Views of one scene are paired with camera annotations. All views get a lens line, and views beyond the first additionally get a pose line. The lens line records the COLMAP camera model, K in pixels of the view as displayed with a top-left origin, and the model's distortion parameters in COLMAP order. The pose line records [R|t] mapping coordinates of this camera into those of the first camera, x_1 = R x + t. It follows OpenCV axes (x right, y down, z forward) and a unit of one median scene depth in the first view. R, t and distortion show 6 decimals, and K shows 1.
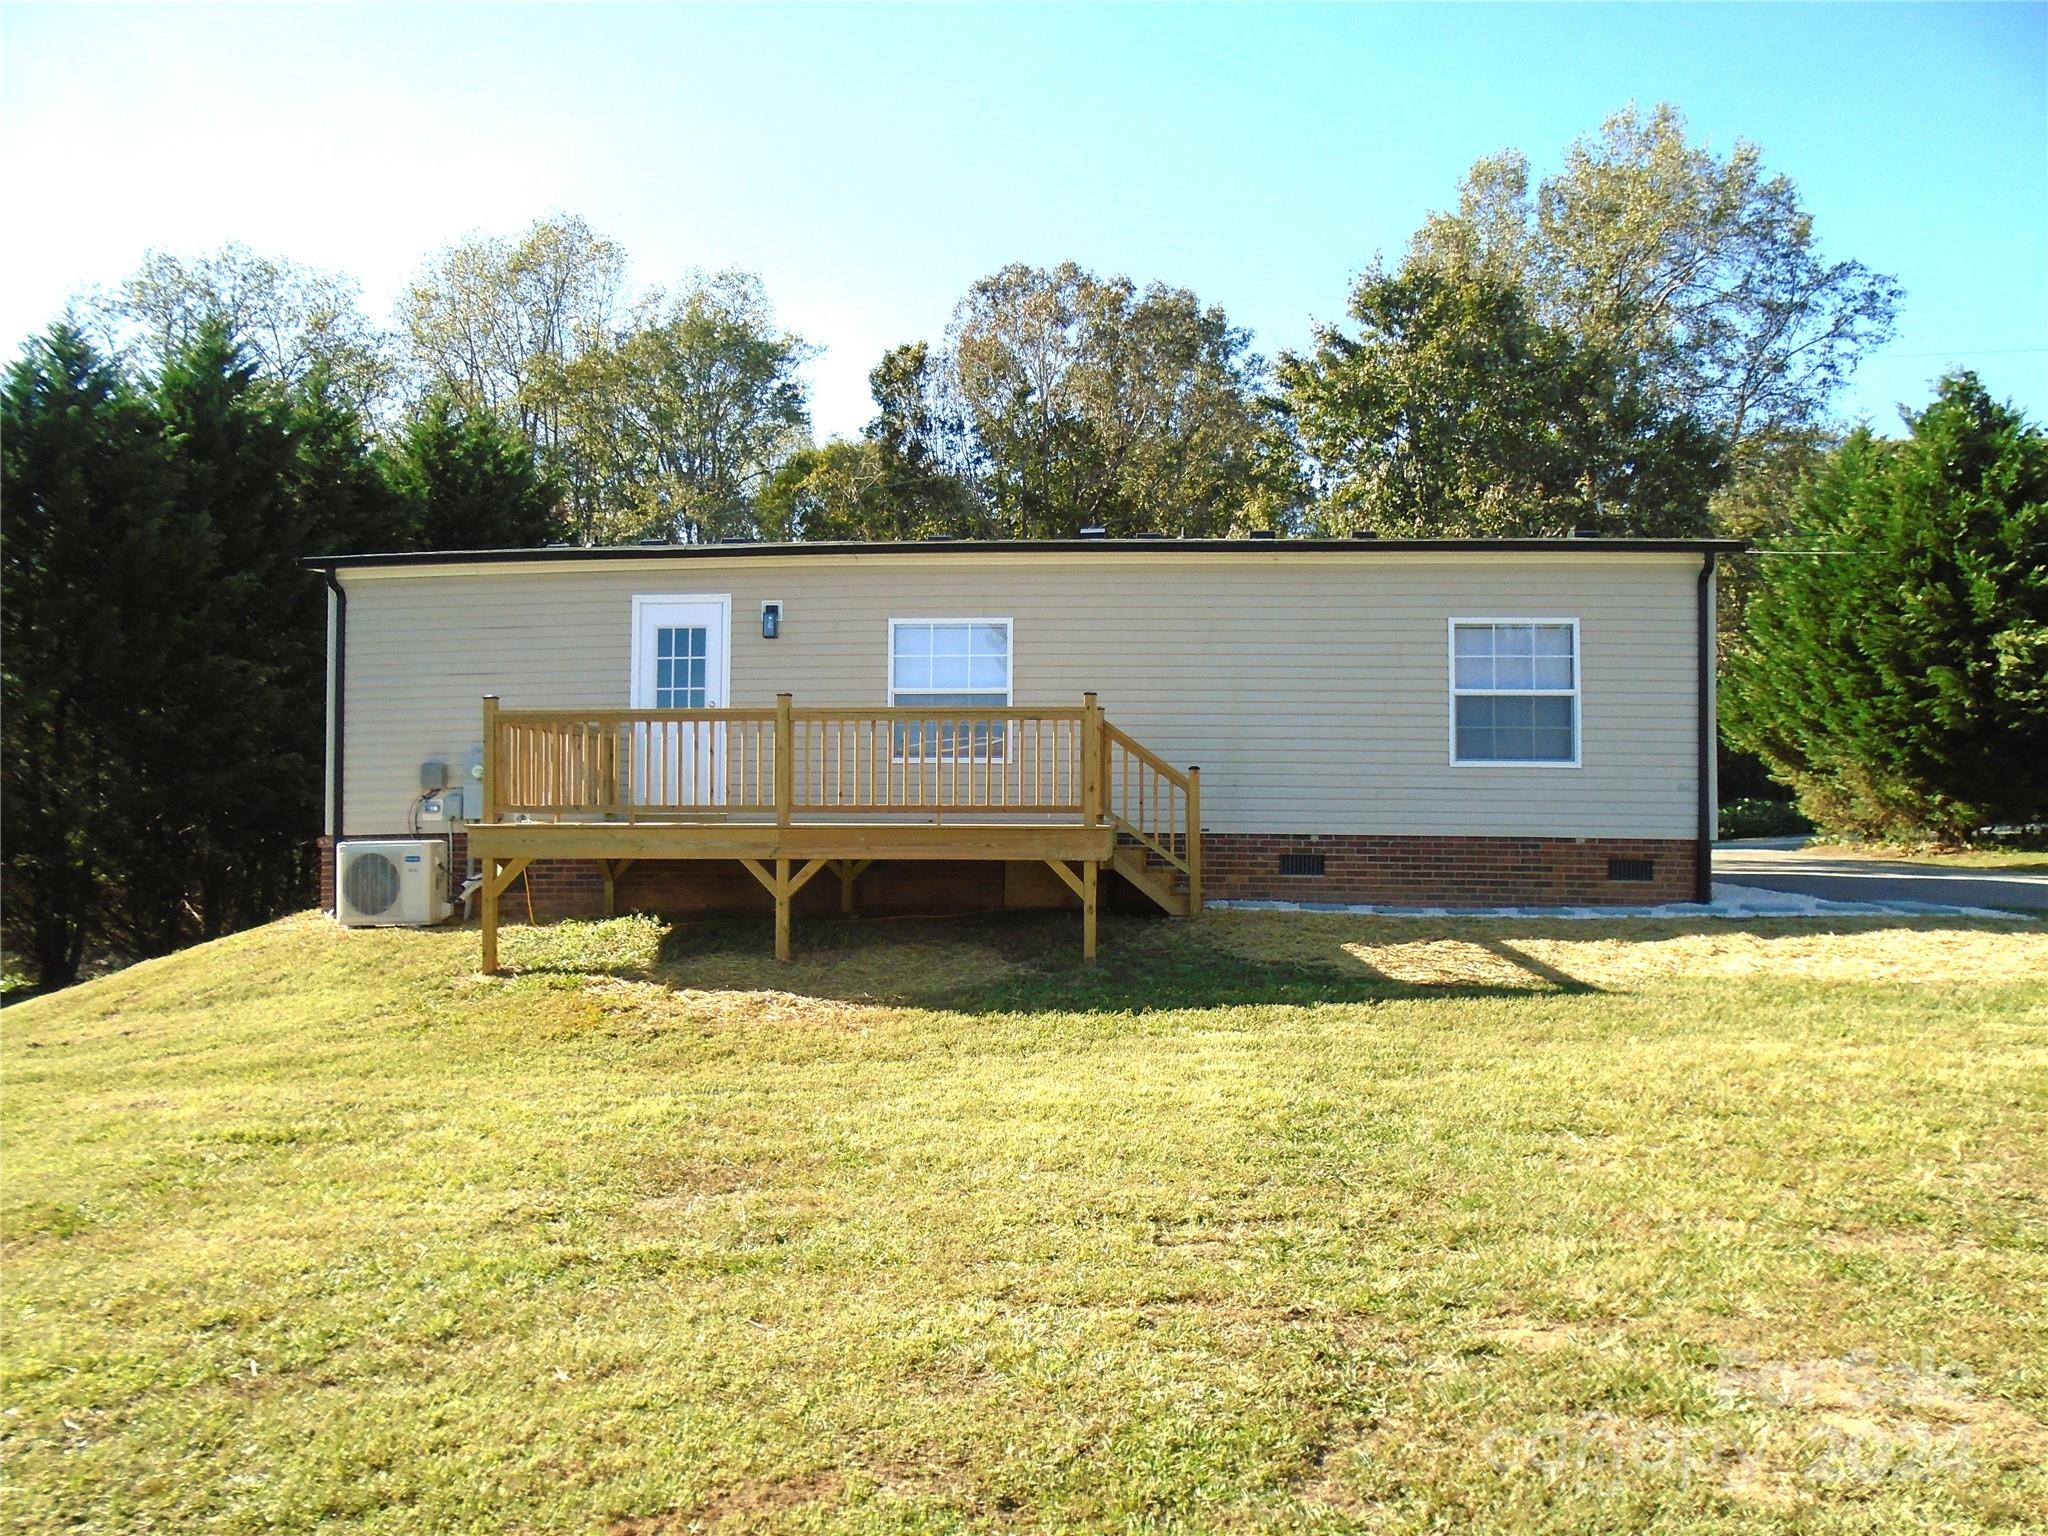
lens RADIAL K [[1689.7, 0, 1021.9], [0, 1689.7, 761.4], [0, 0, 1]] dist [0.013610, 0.015542]
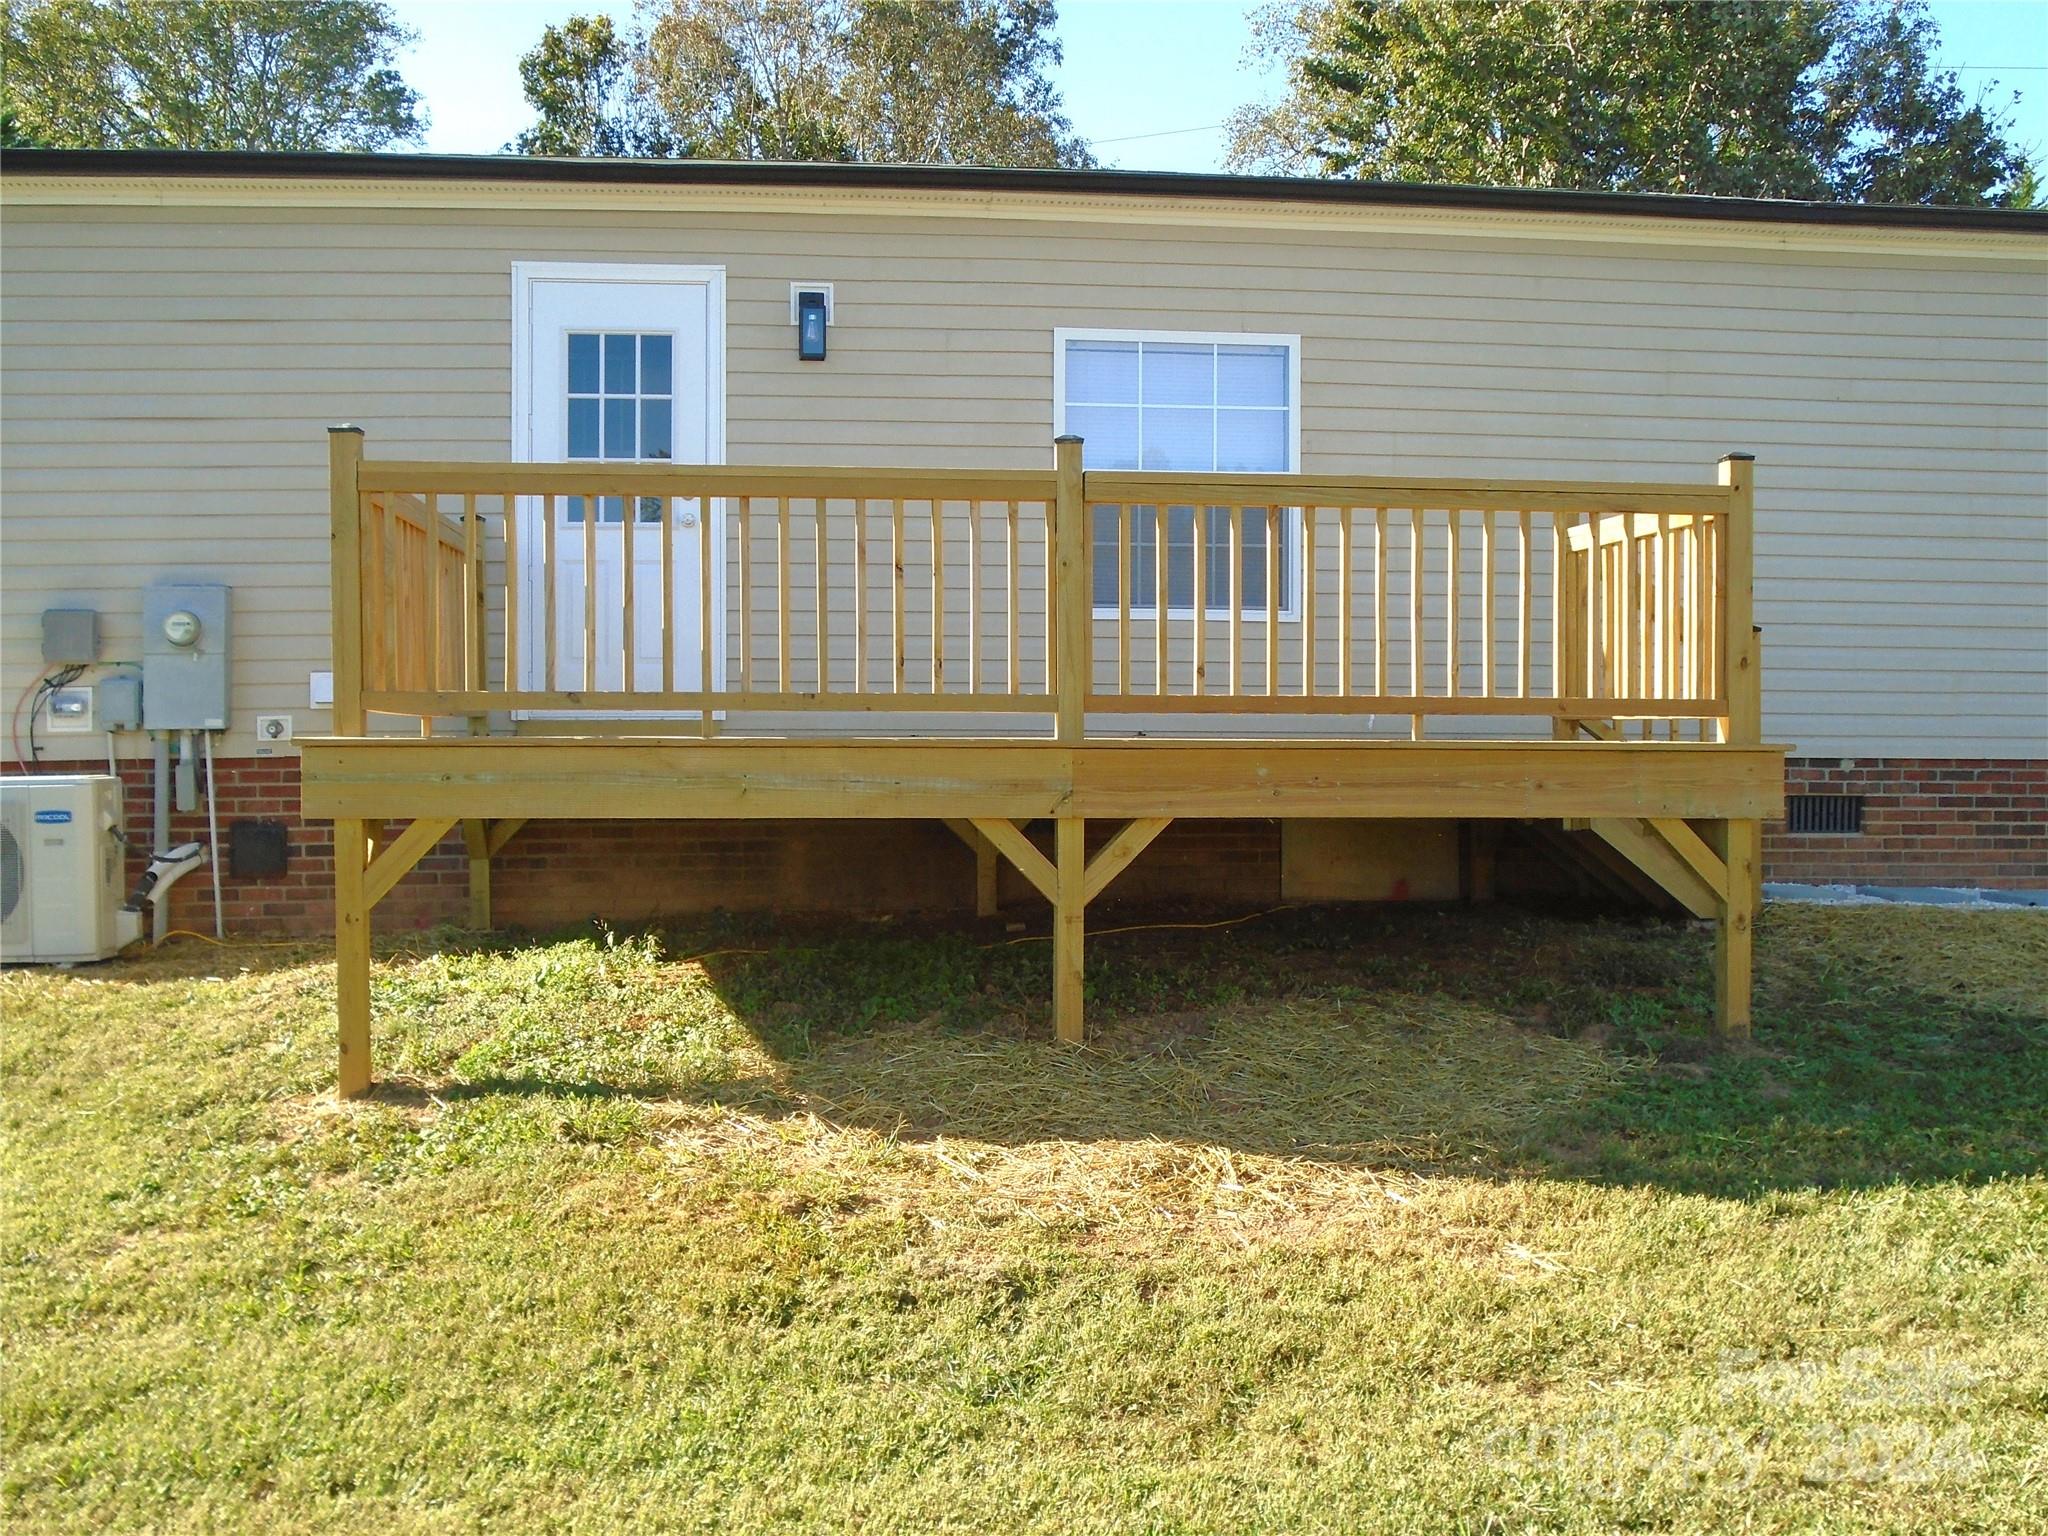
lens RADIAL K [[2142.9, 0, 1026.3], [0, 2142.9, 776.6], [0, 0, 1]] dist [-0.003025, 0.000000]
pose [[0.977456, -0.004399, 0.211093, -0.218795], [-0.006674, 0.998640, 0.051714, 0.015058], [-0.211033, -0.051957, 0.976097, 0.374305]]
